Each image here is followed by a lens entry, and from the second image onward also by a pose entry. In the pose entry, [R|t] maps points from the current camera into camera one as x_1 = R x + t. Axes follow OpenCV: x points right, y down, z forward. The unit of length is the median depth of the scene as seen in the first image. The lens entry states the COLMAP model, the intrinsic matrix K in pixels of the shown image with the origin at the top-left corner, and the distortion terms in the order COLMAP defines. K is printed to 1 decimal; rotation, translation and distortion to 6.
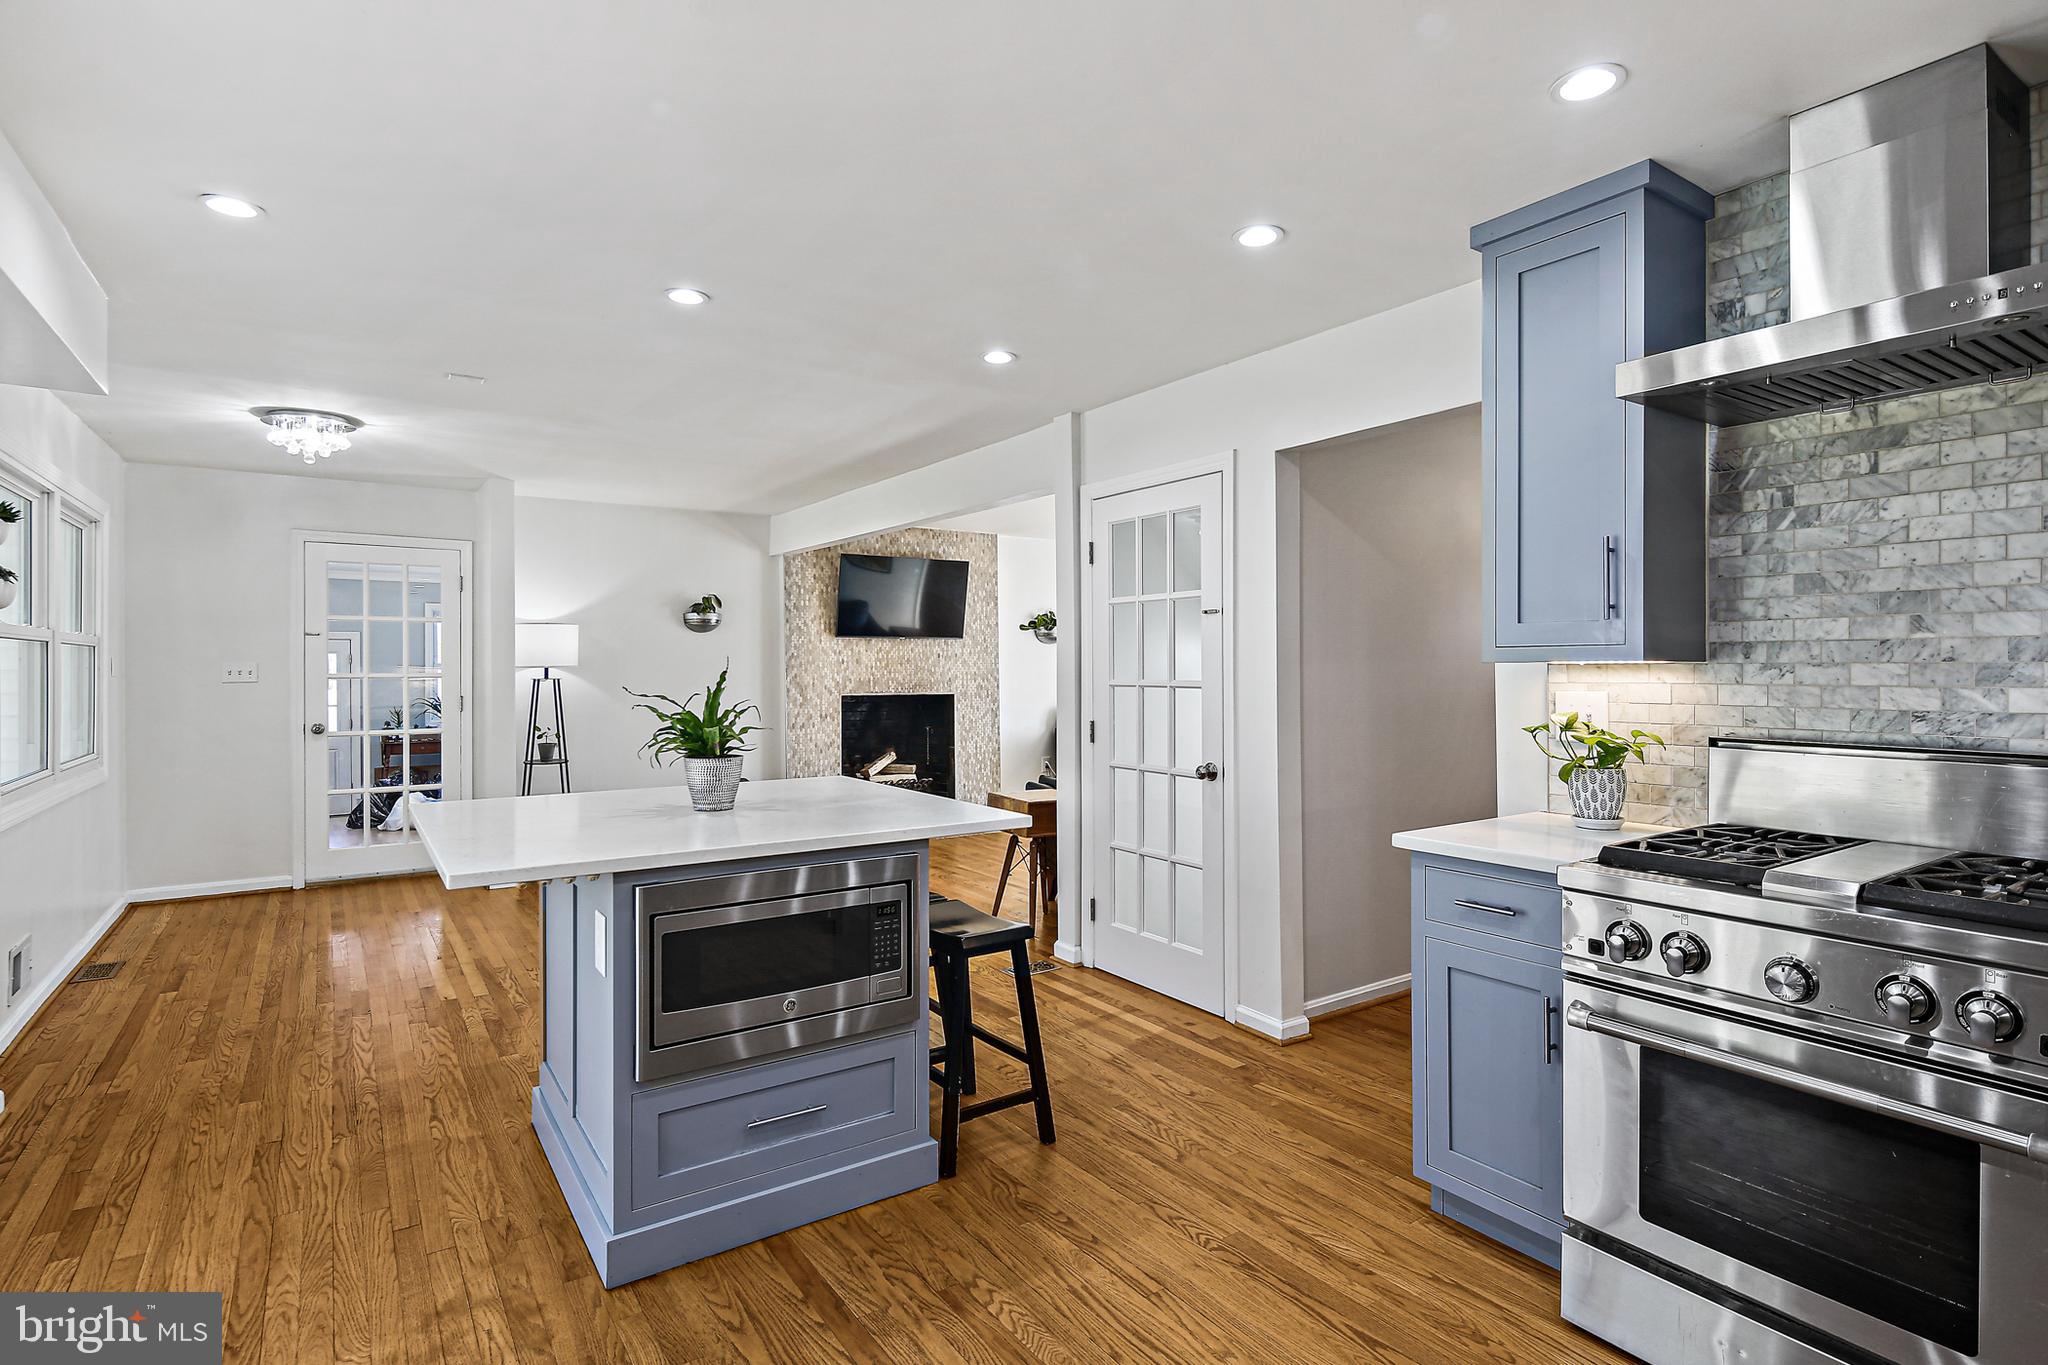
lens RADIAL K [[1005.8, 0, 1010.0], [0, 1005.8, 671.7], [0, 0, 1]] dist [0.007901, -0.004439]
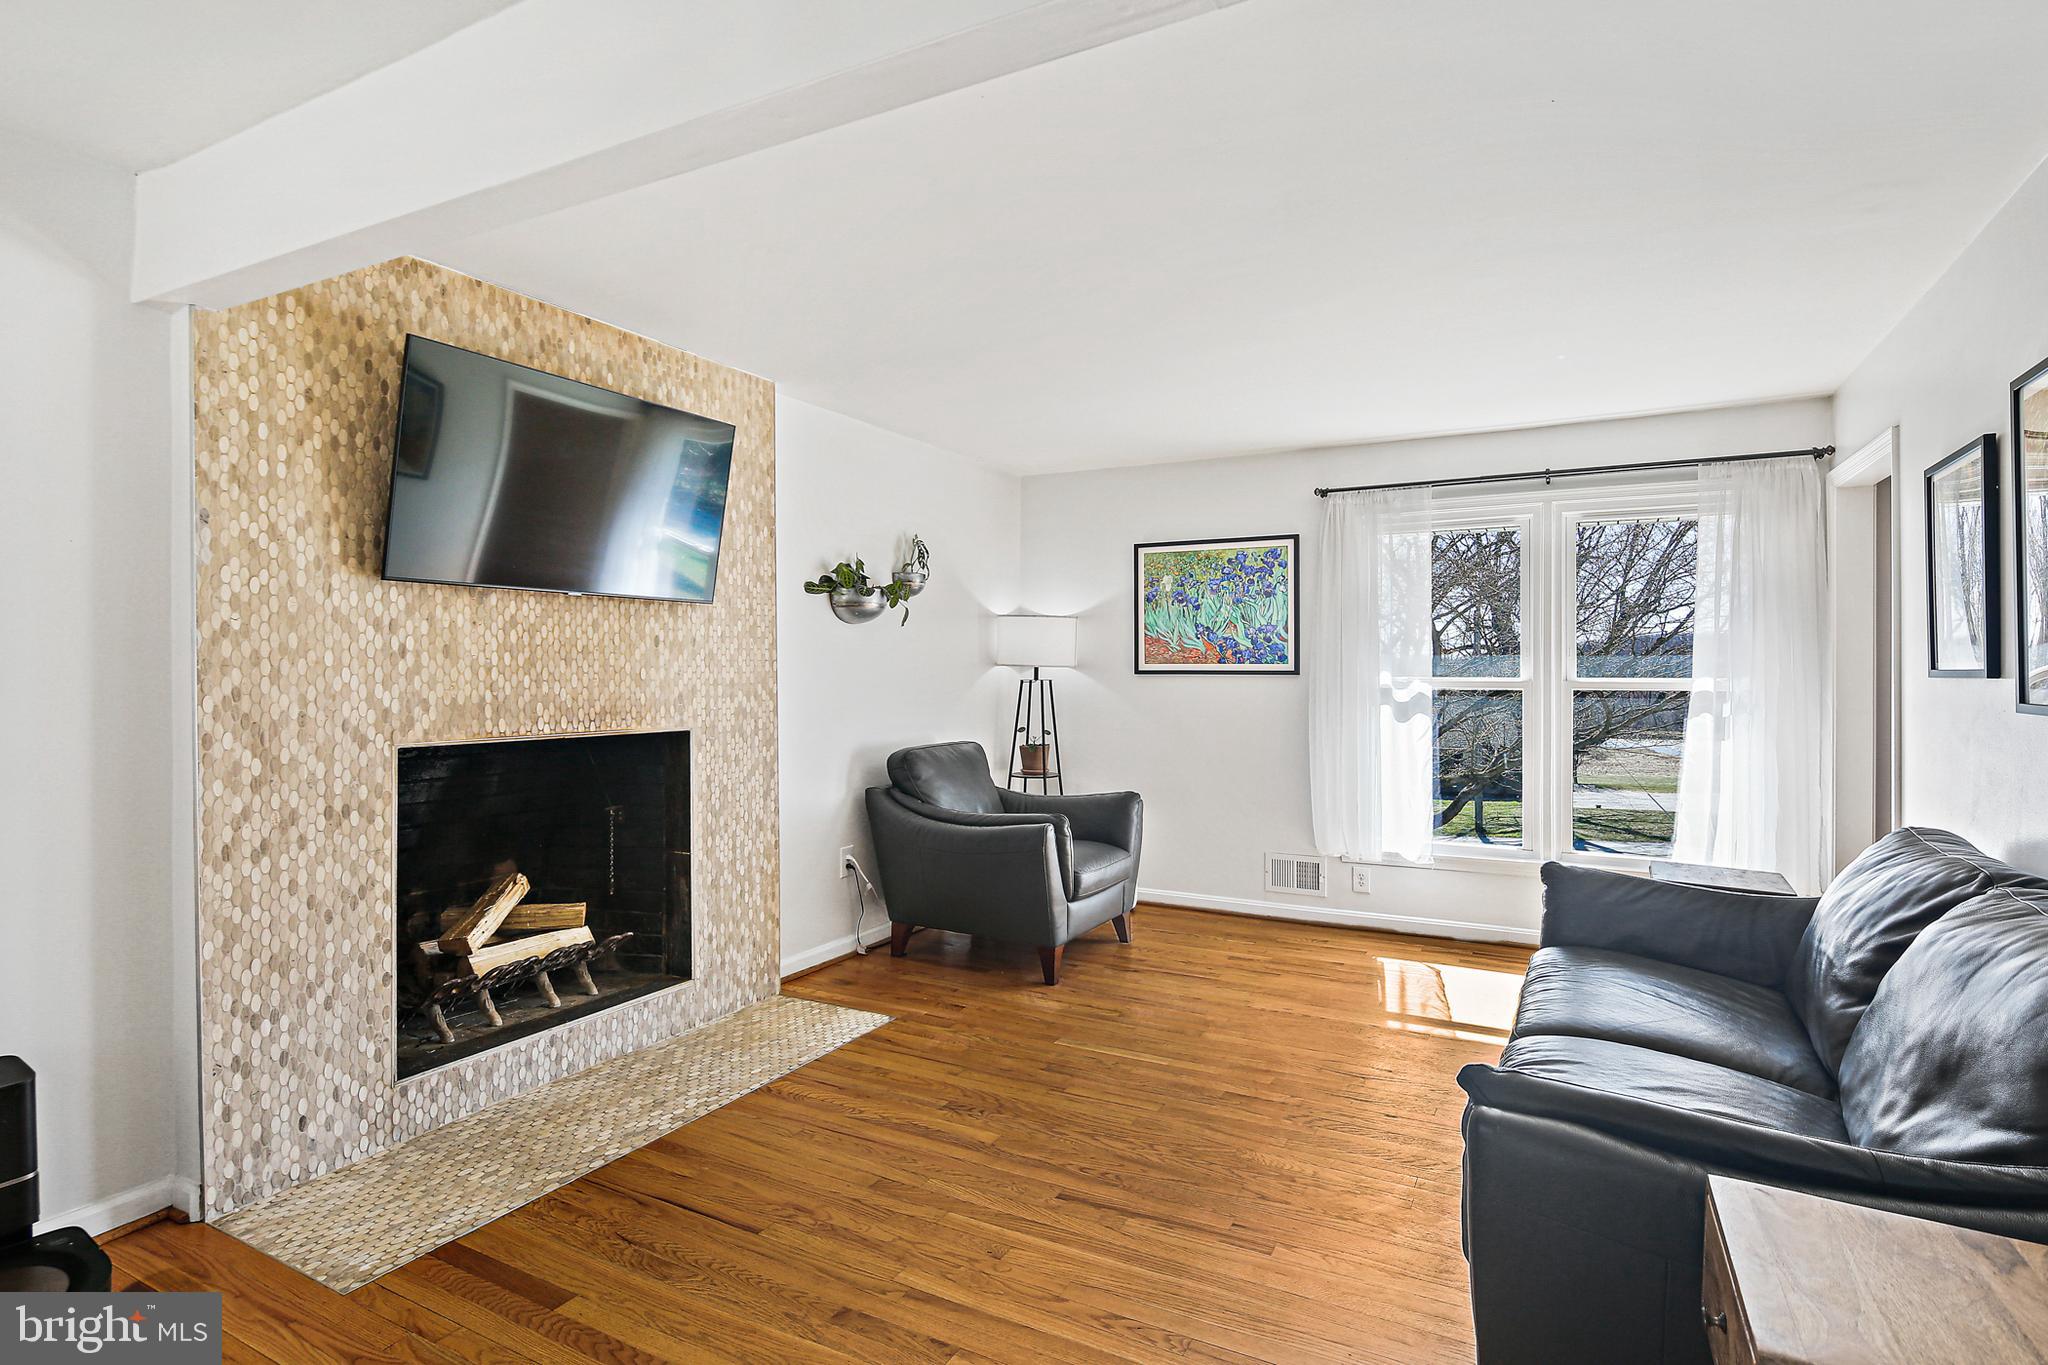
lens RADIAL K [[1005.8, 0, 1024.8], [0, 1005.8, 667.3], [0, 0, 1]] dist [0.007901, -0.004439]
pose [[0.890332, 0.004377, 0.455290, -0.256593], [-0.001232, 0.999973, -0.007203, -0.004363], [-0.455309, 0.005852, 0.890314, 1.133430]]
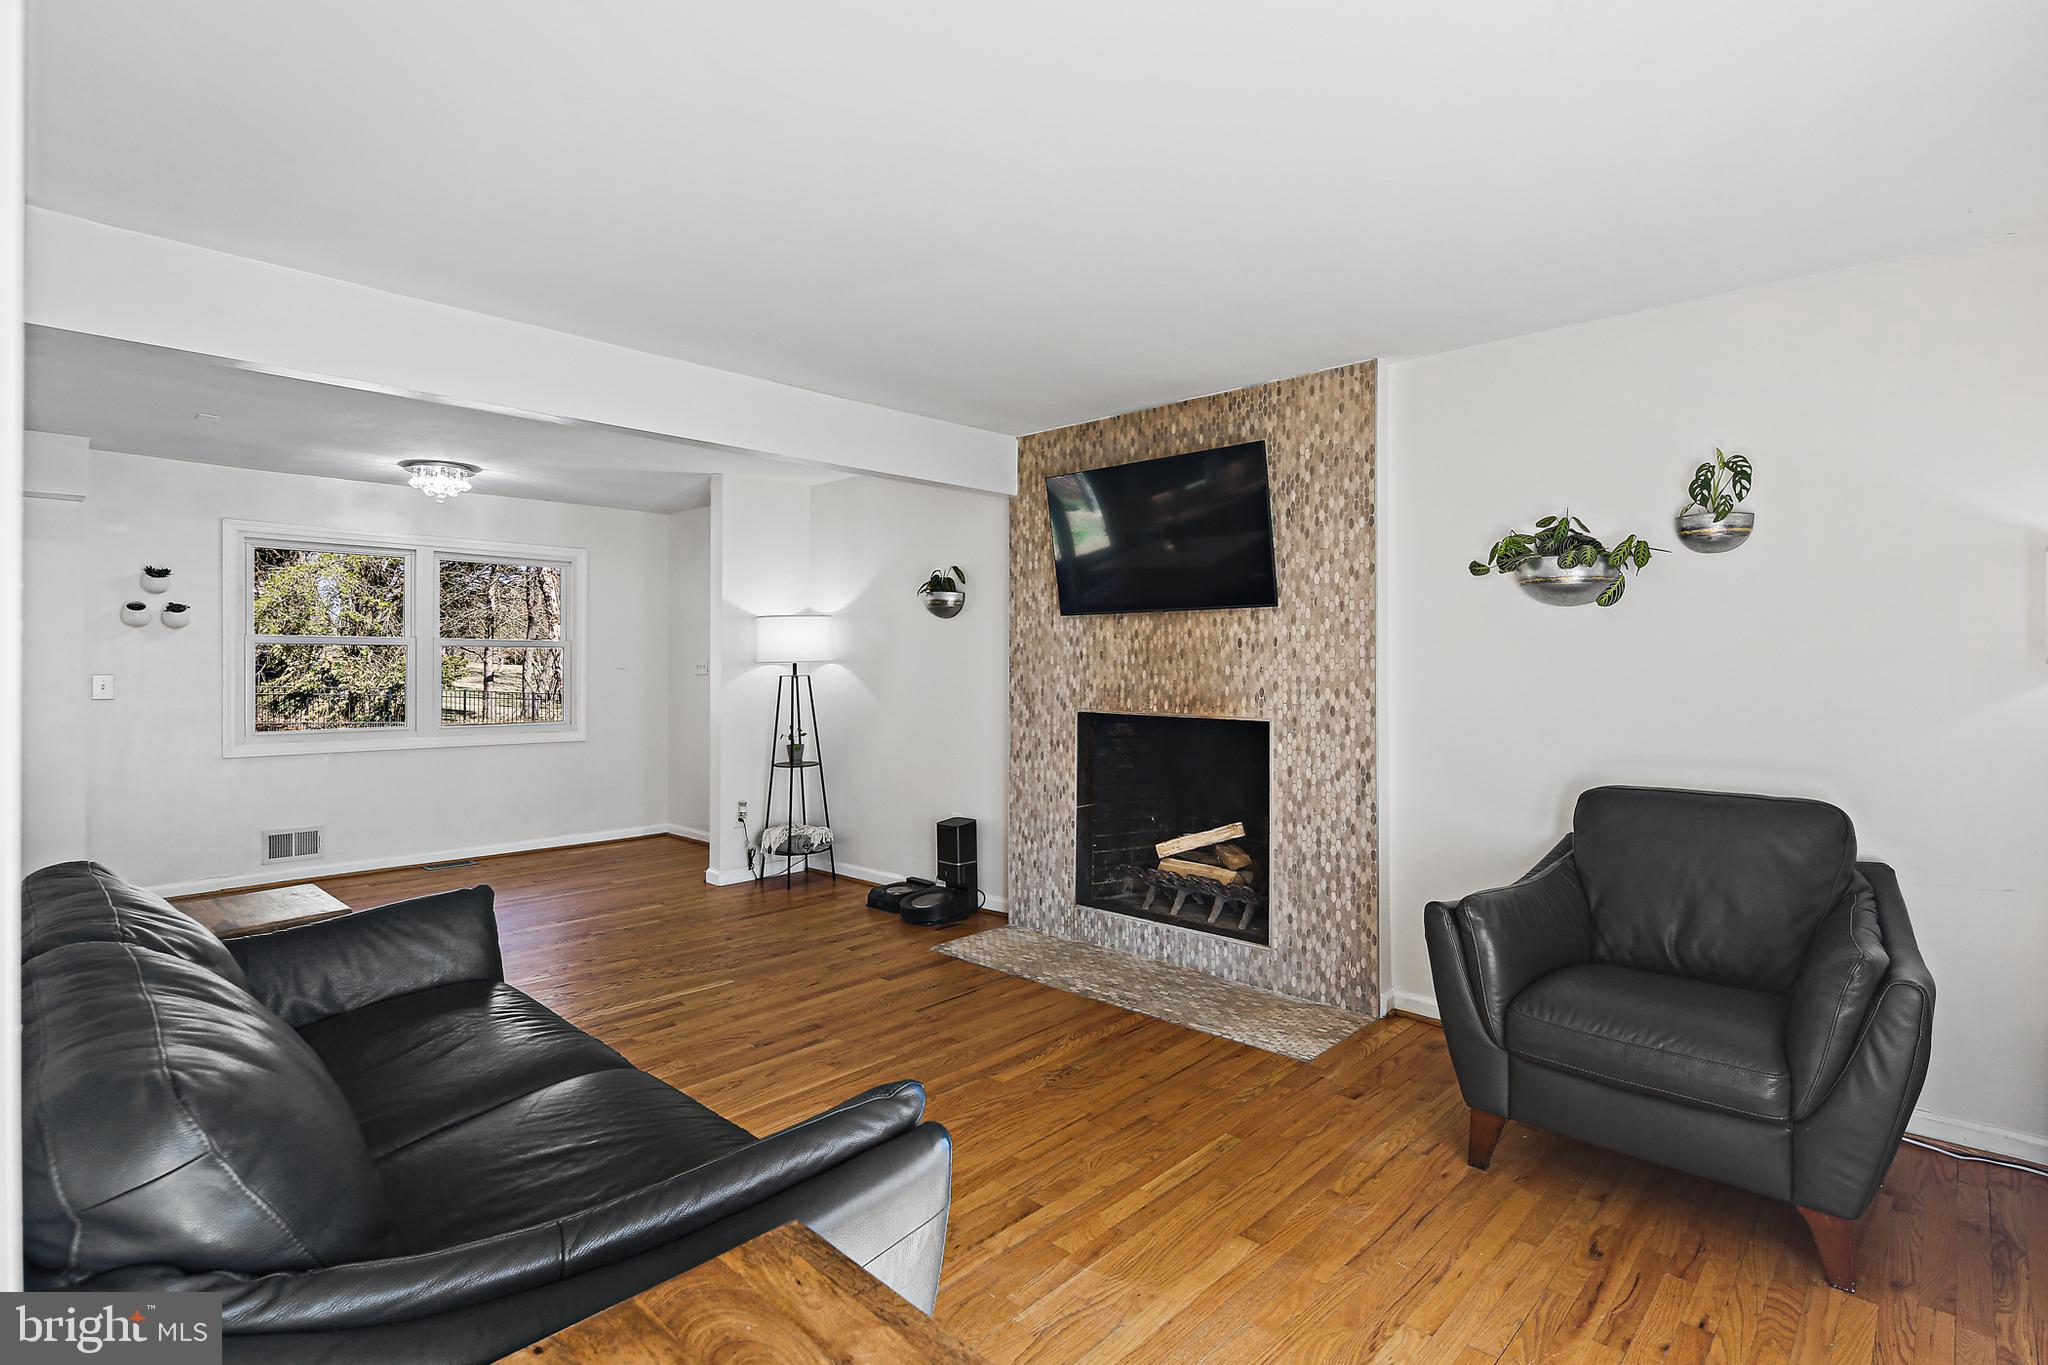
lens RADIAL K [[1005.8, 0, 991.6], [0, 1005.8, 670.2], [0, 0, 1]] dist [0.007901, -0.004439]
pose [[0.207543, 0.008296, -0.978191, 0.799438], [-0.008248, 0.999943, 0.006730, -0.009786], [0.978191, 0.006672, 0.207600, 1.589238]]
